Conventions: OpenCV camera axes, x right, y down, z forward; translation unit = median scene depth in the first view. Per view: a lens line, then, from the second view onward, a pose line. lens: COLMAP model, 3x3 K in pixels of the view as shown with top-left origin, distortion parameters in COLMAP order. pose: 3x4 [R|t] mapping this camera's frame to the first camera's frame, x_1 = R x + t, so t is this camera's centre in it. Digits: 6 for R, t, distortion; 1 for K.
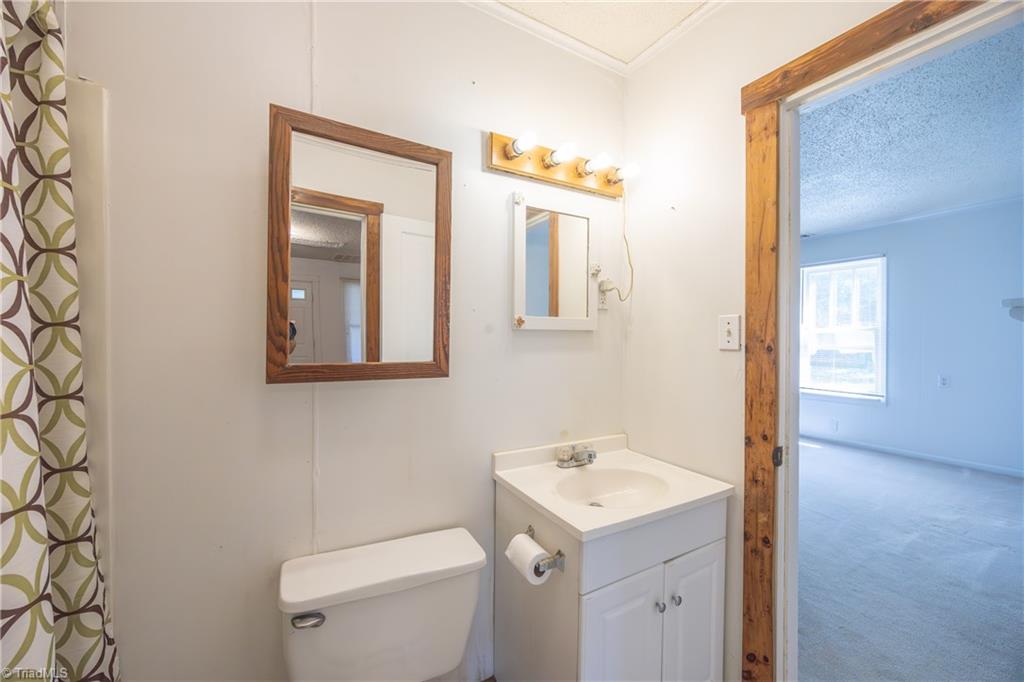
lens RADIAL K [[393.3, 0, 510.2], [0, 393.3, 340.1], [0, 0, 1]] dist [-0.001924, -0.000428]
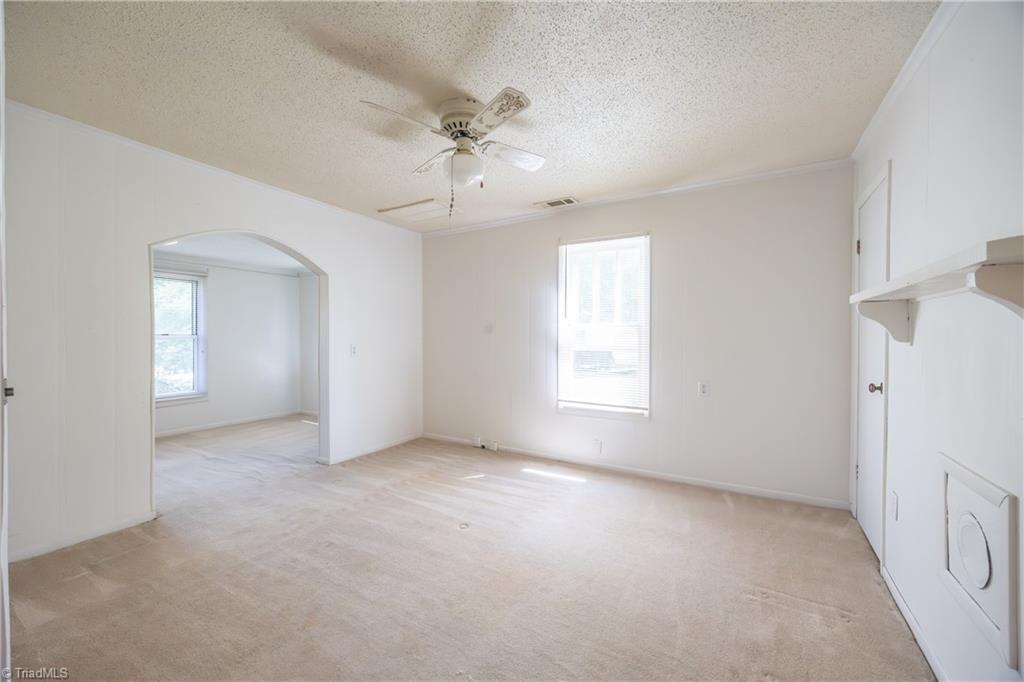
lens RADIAL K [[393.3, 0, 510.2], [0, 393.3, 340.1], [0, 0, 1]] dist [-0.001924, -0.000428]
pose [[0.871422, -0.006887, 0.490486, 0.313476], [0.004021, 0.999968, 0.006897, -0.005368], [-0.490518, -0.004038, 0.871422, 0.438309]]
